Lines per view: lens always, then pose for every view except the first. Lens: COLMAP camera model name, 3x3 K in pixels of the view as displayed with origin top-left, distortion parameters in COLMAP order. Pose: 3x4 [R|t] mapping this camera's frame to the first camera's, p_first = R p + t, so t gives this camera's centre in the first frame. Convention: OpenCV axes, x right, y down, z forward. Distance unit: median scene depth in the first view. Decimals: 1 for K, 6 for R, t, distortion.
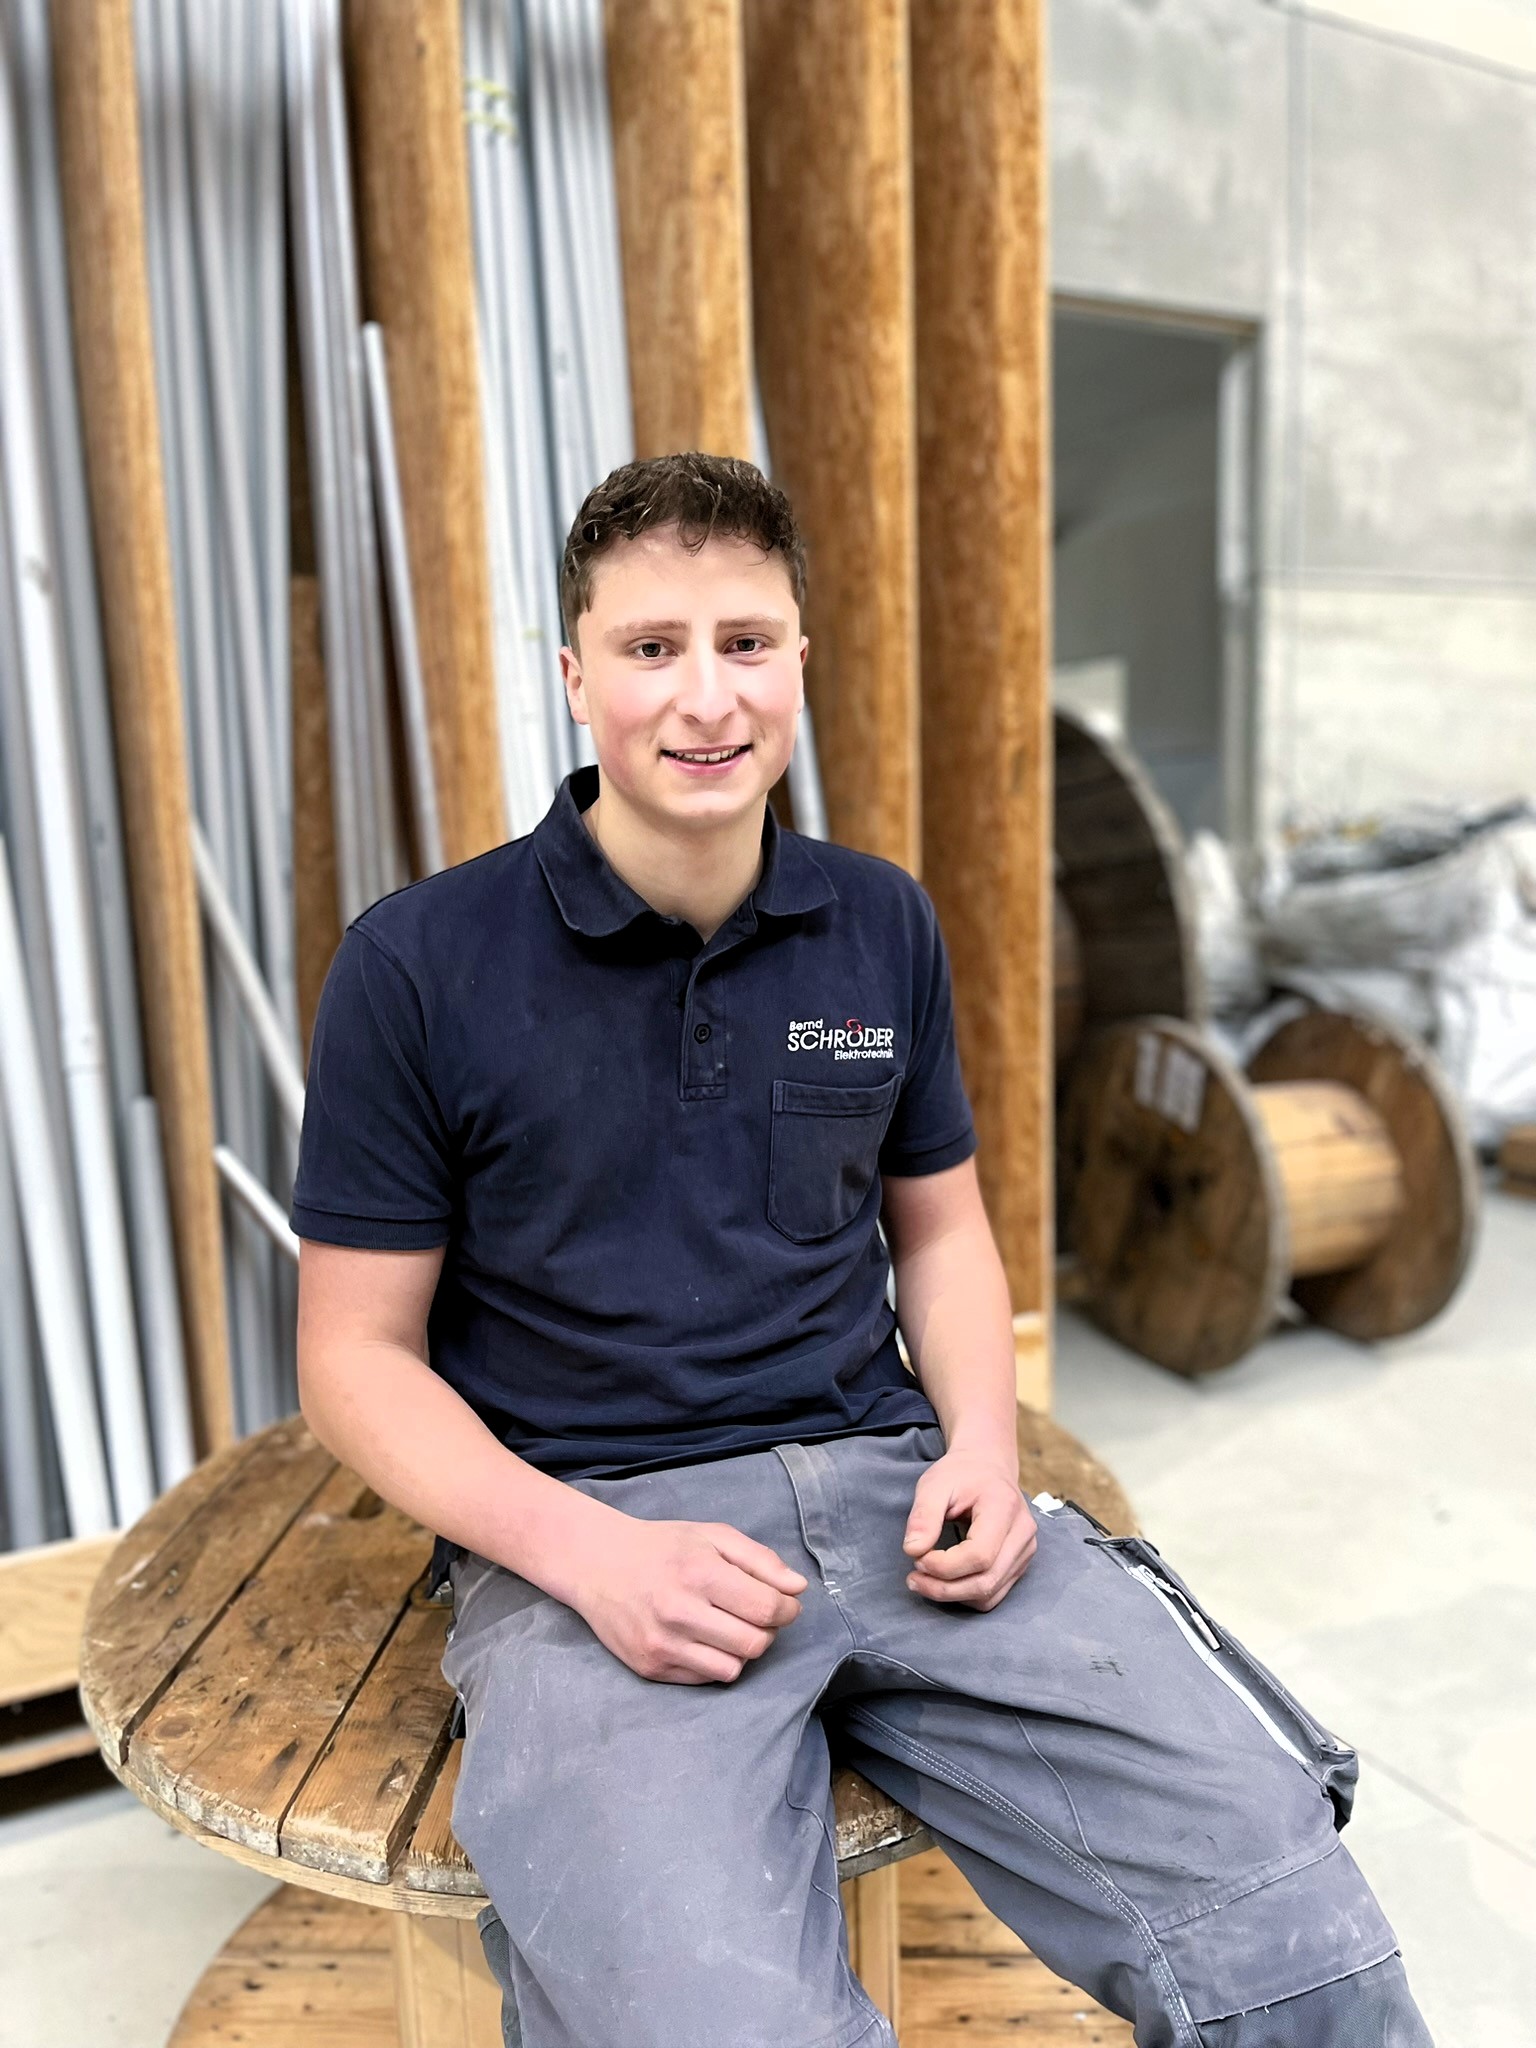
lens RADIAL K [[1538.5, 0, 780.6], [0, 1538.5, 1021.2], [0, 0, 1]] dist [0.047881, -0.080490]
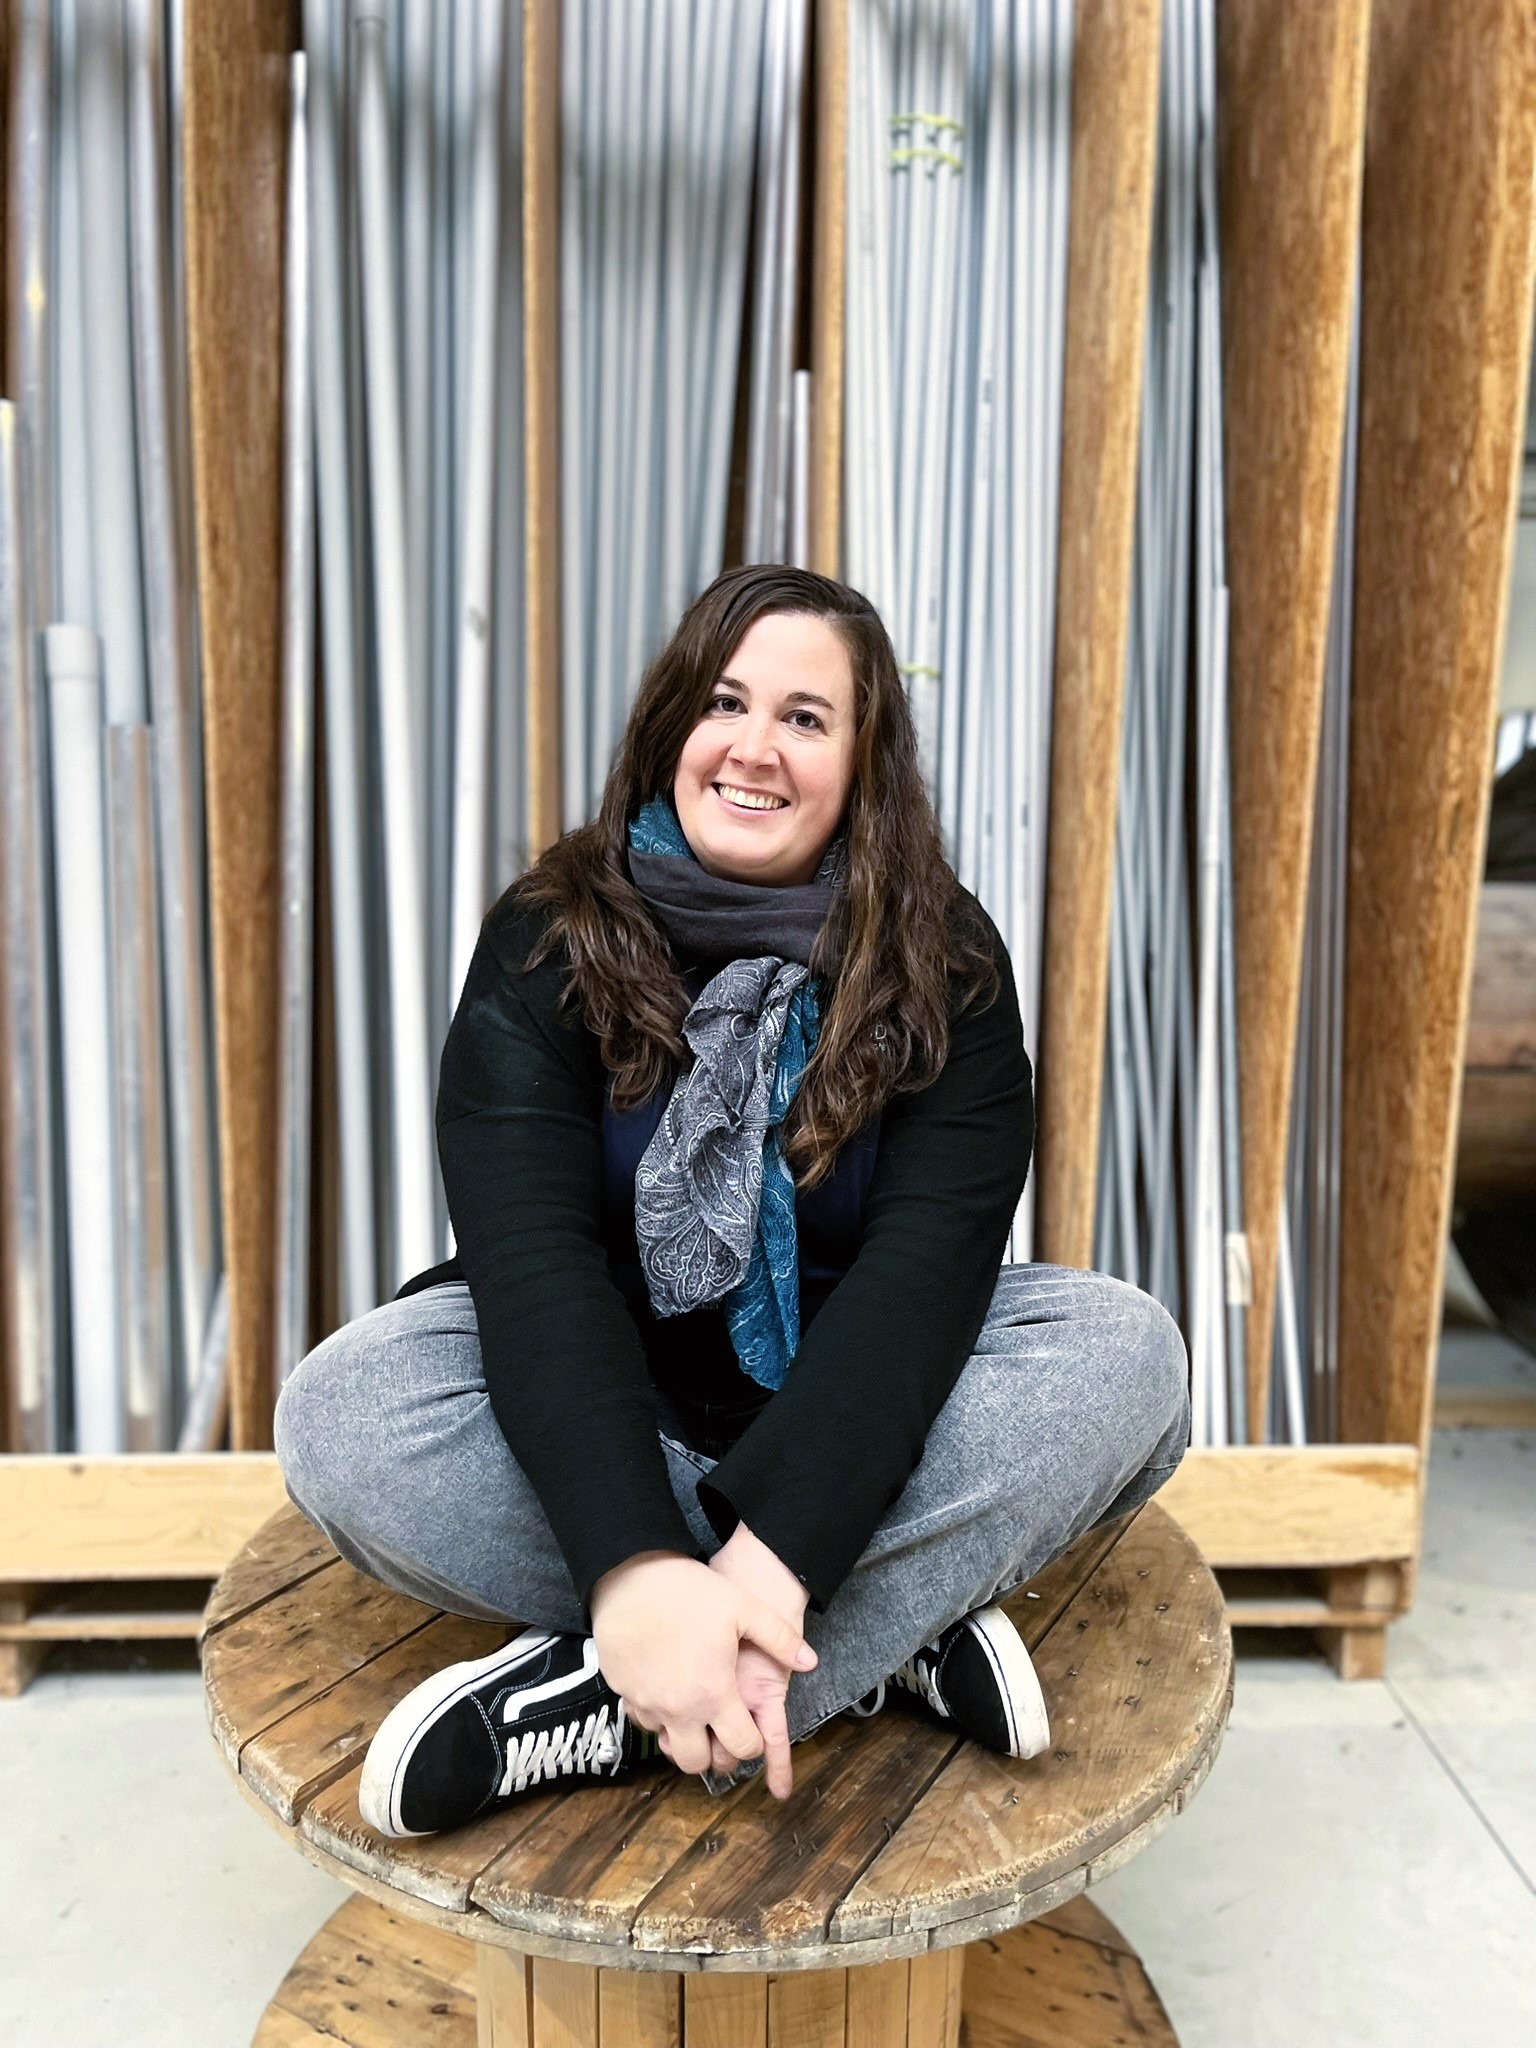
lens RADIAL K [[1538.5, 0, 758.8], [0, 1538.5, 1045.5], [0, 0, 1]] dist [0.047881, -0.080490]
pose [[0.896934, 0.113075, -0.427463, 0.197944], [-0.103502, 0.993581, 0.045652, -0.041984], [0.429881, 0.003296, 0.902880, 0.048761]]
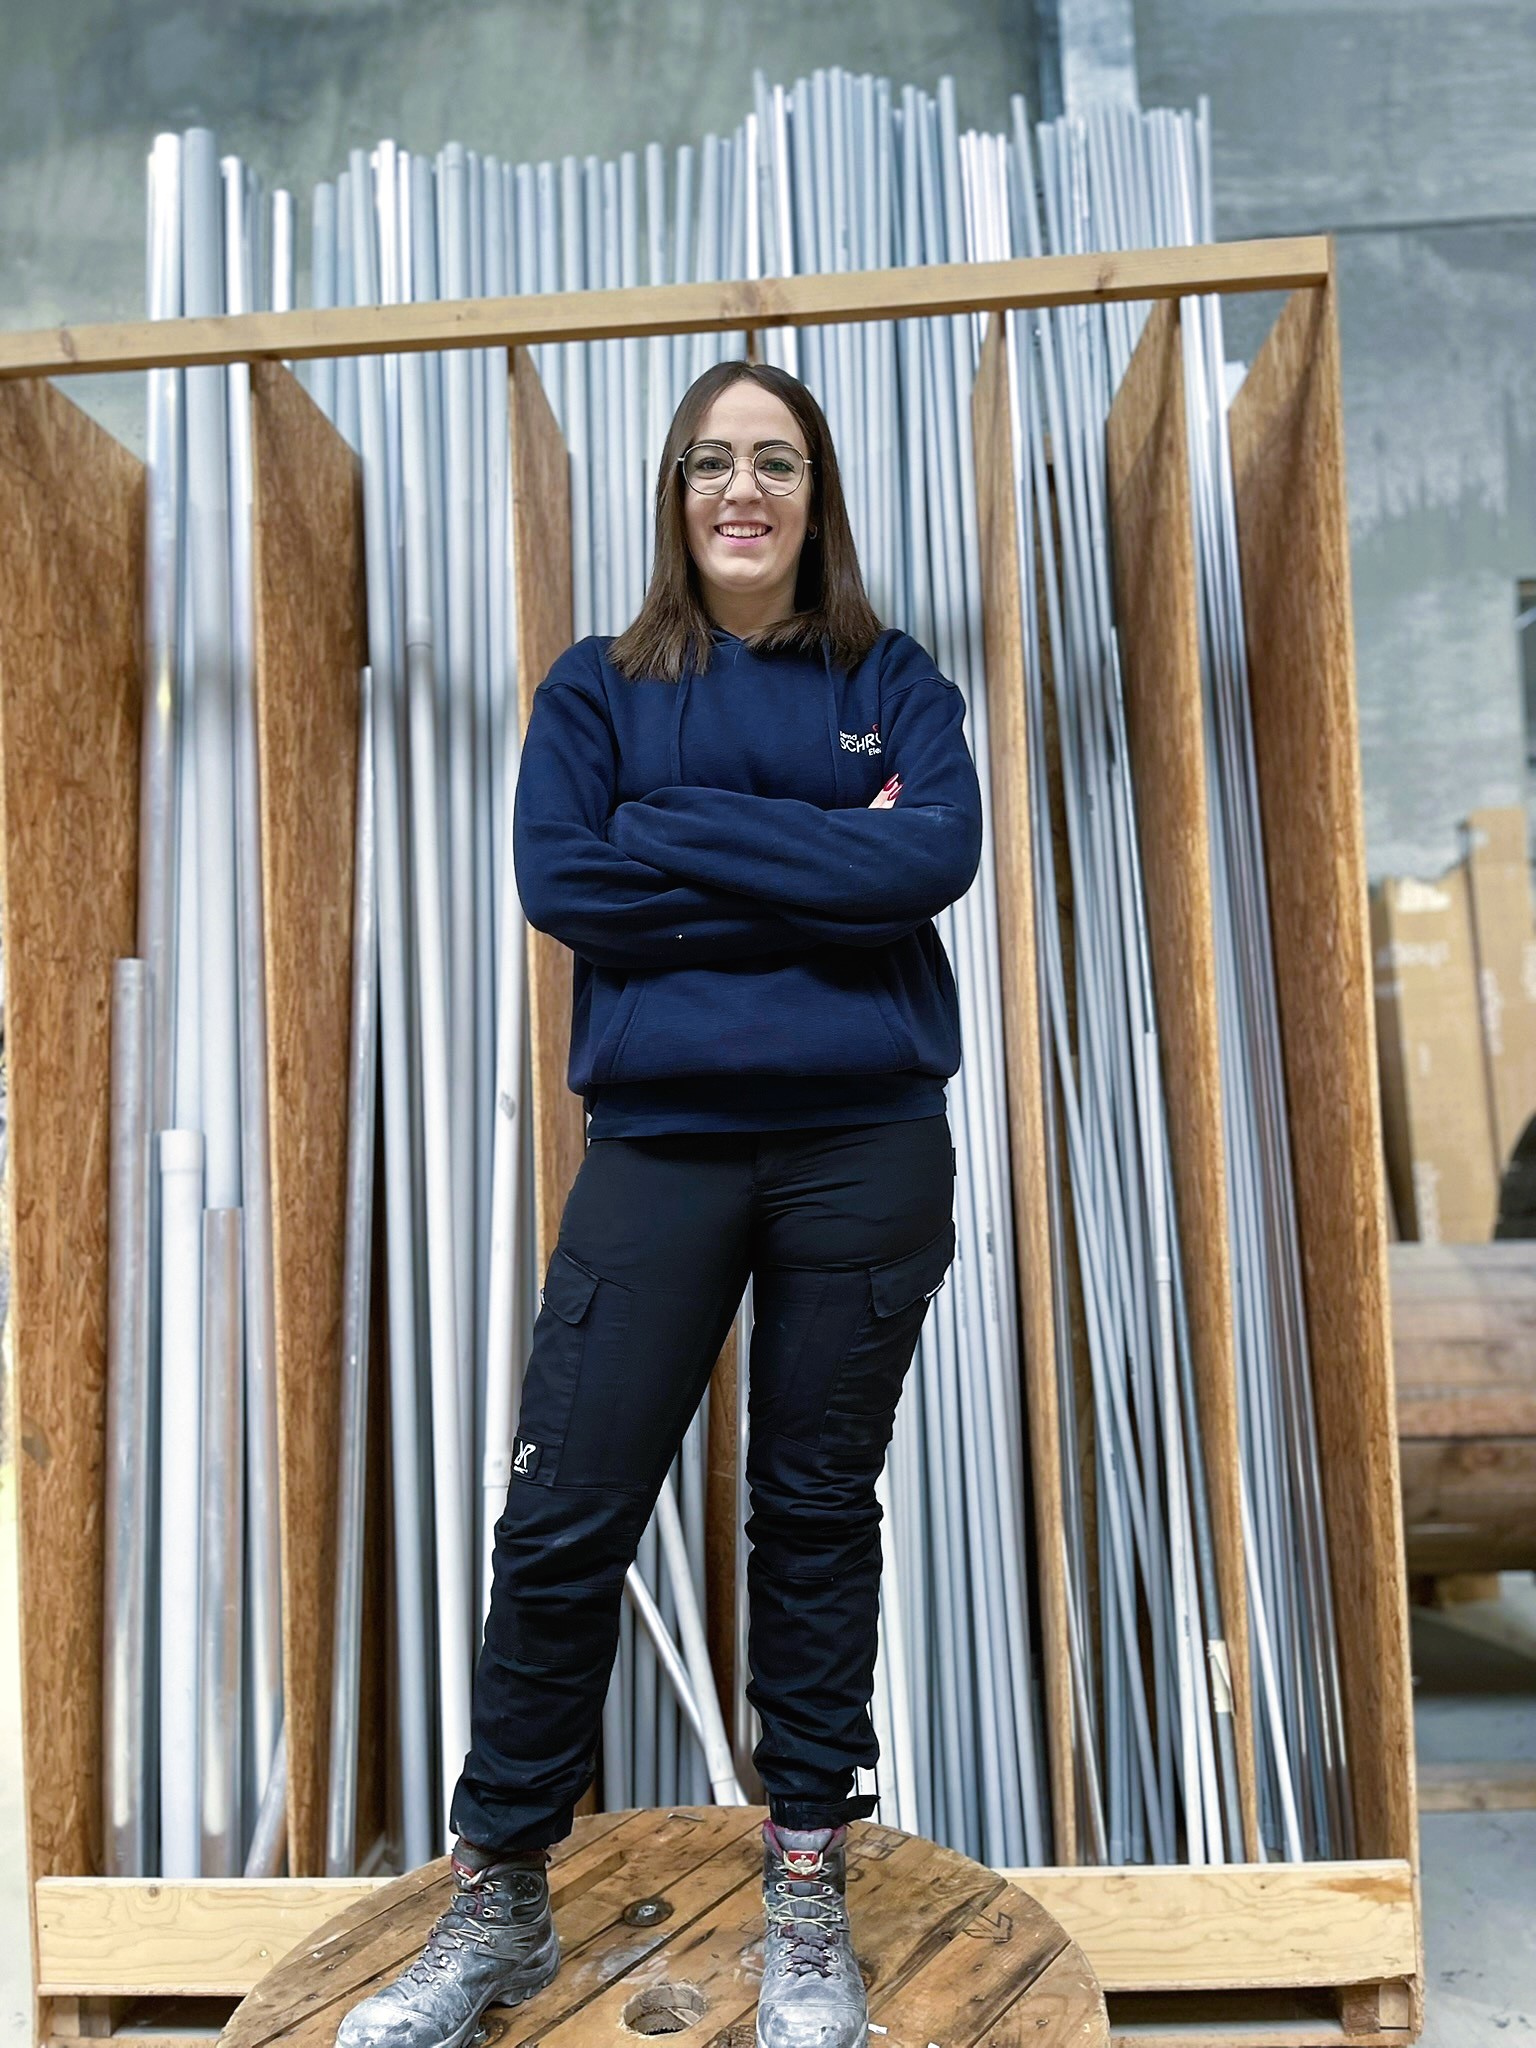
lens RADIAL K [[1538.5, 0, 763.7], [0, 1538.5, 1024.5], [0, 0, 1]] dist [0.047881, -0.080490]
pose [[0.846592, -0.030341, -0.531377, 0.368656], [-0.057520, 0.987311, -0.148015, -0.144707], [0.529125, 0.155873, 0.834105, -0.018383]]
